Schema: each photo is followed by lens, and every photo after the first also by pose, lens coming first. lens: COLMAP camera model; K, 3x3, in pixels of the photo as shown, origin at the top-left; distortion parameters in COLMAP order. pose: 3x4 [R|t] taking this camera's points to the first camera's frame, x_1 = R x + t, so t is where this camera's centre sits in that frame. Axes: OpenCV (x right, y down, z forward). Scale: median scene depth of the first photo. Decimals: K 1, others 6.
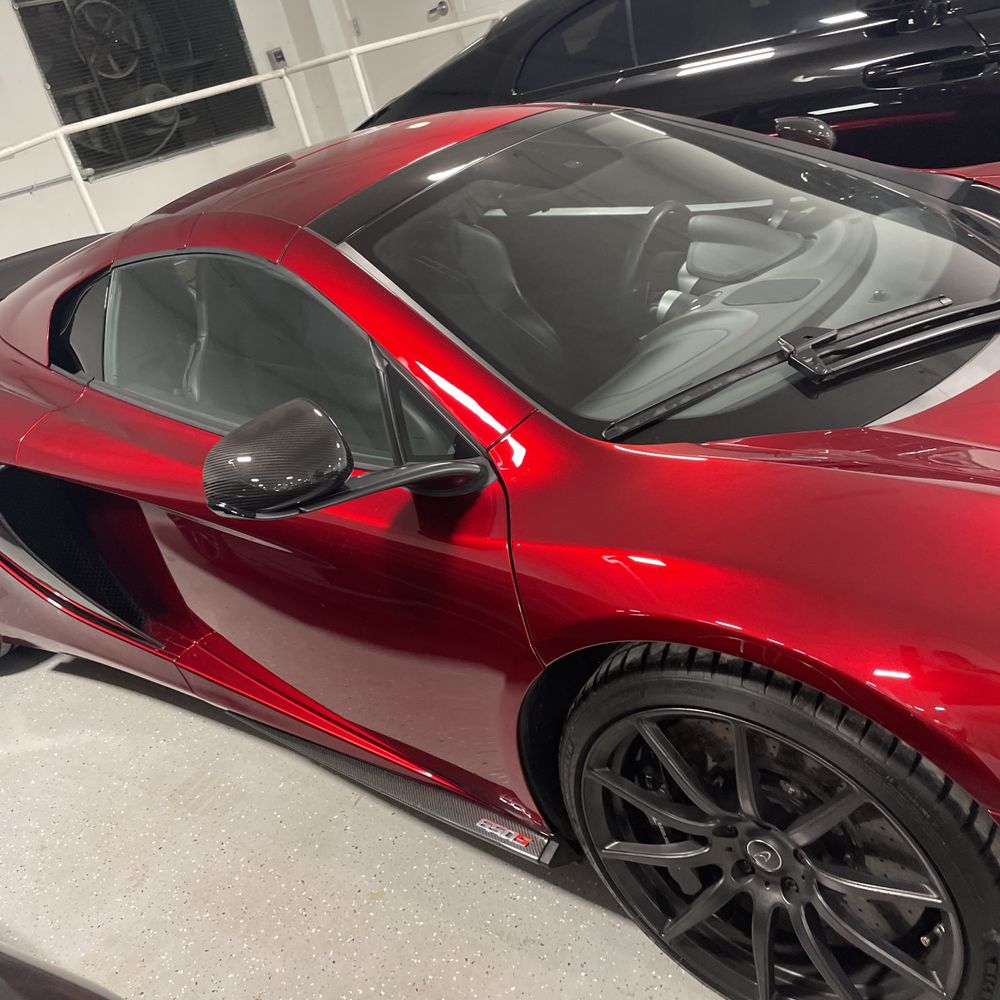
lens RADIAL K [[1011.3, 0, 508.0], [0, 1011.3, 501.2], [0, 0, 1]] dist [0.022264, 0.000000]
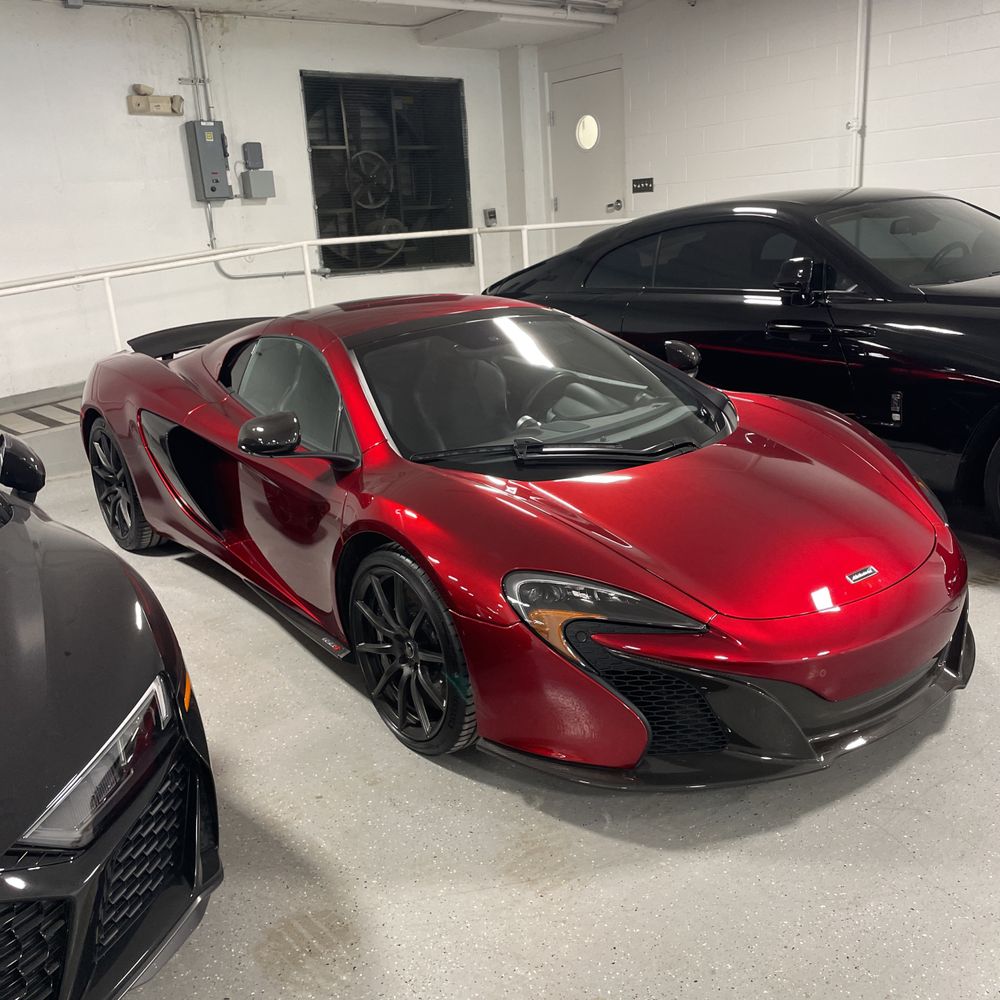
lens RADIAL K [[965.3, 0, 486.7], [0, 965.3, 522.1], [0, 0, 1]] dist [0.038395, 0.000000]
pose [[0.945776, 0.254864, -0.201375, 0.450334], [-0.273424, 0.959343, -0.070000, 0.106687], [0.175347, 0.121265, 0.977010, -0.626871]]
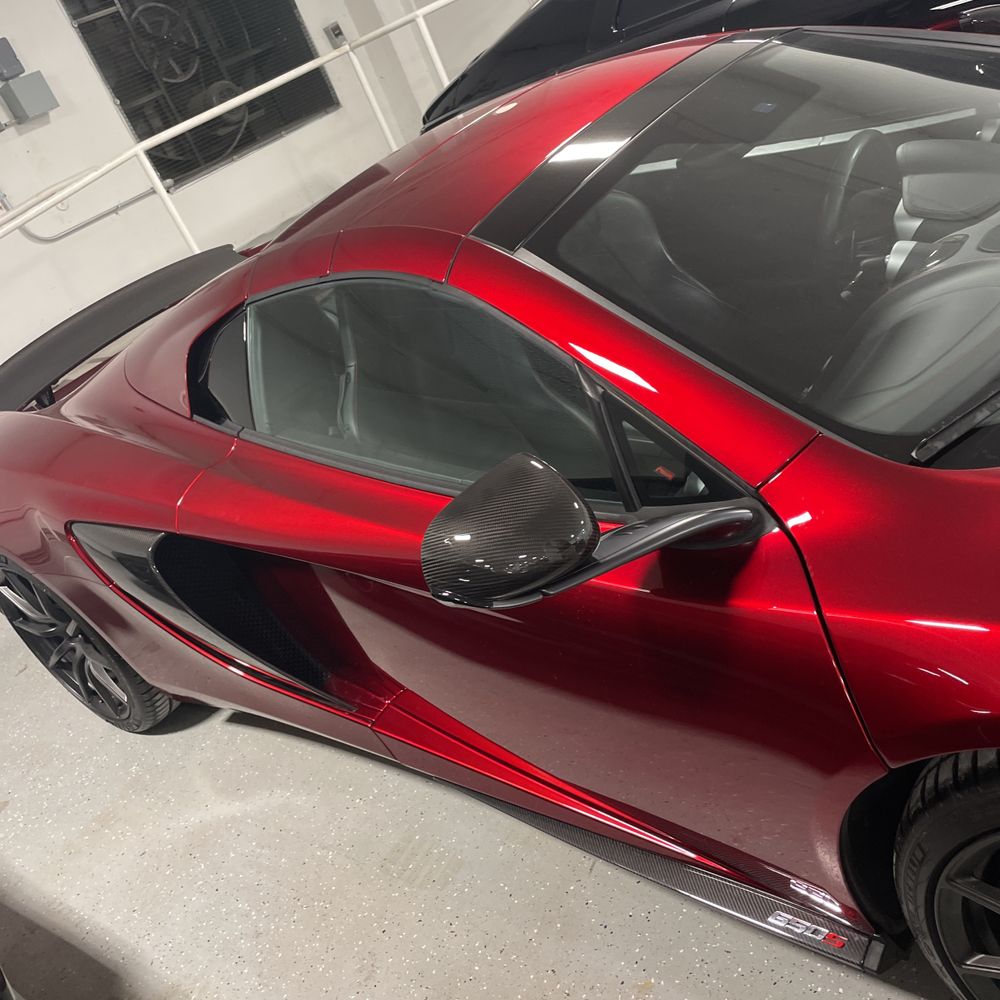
lens RADIAL K [[1011.3, 0, 493.0], [0, 1011.3, 502.9], [0, 0, 1]] dist [0.022264, 0.000000]
pose [[0.987205, -0.115849, -0.109571, -0.094156], [0.121267, 0.991639, 0.044120, -0.067165], [0.103543, -0.056843, 0.992999, 0.115340]]
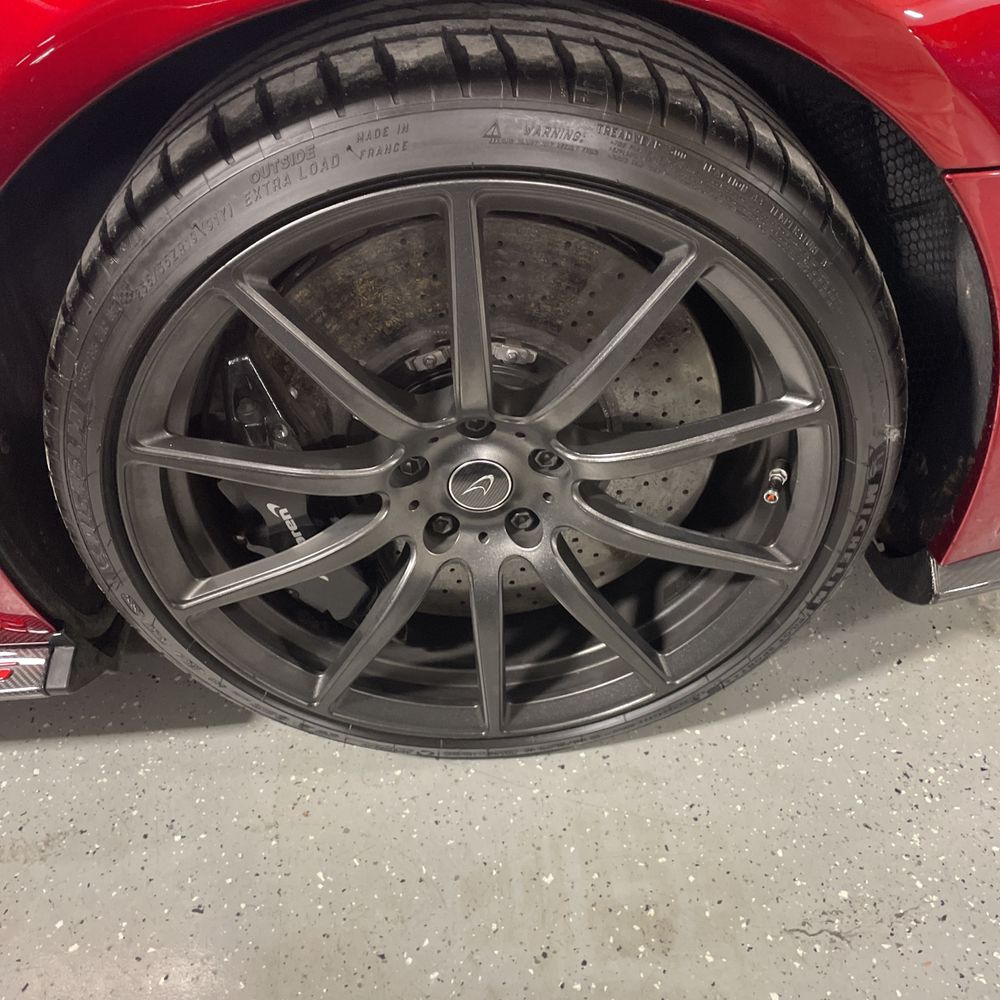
lens RADIAL K [[1011.3, 0, 508.0], [0, 1011.3, 491.5], [0, 0, 1]] dist [0.022264, 0.000000]
pose [[0.765411, -0.283055, 0.577950, -0.044405], [0.198375, 0.958120, 0.206527, 0.137533], [-0.612204, -0.043427, 0.789507, 0.309241]]
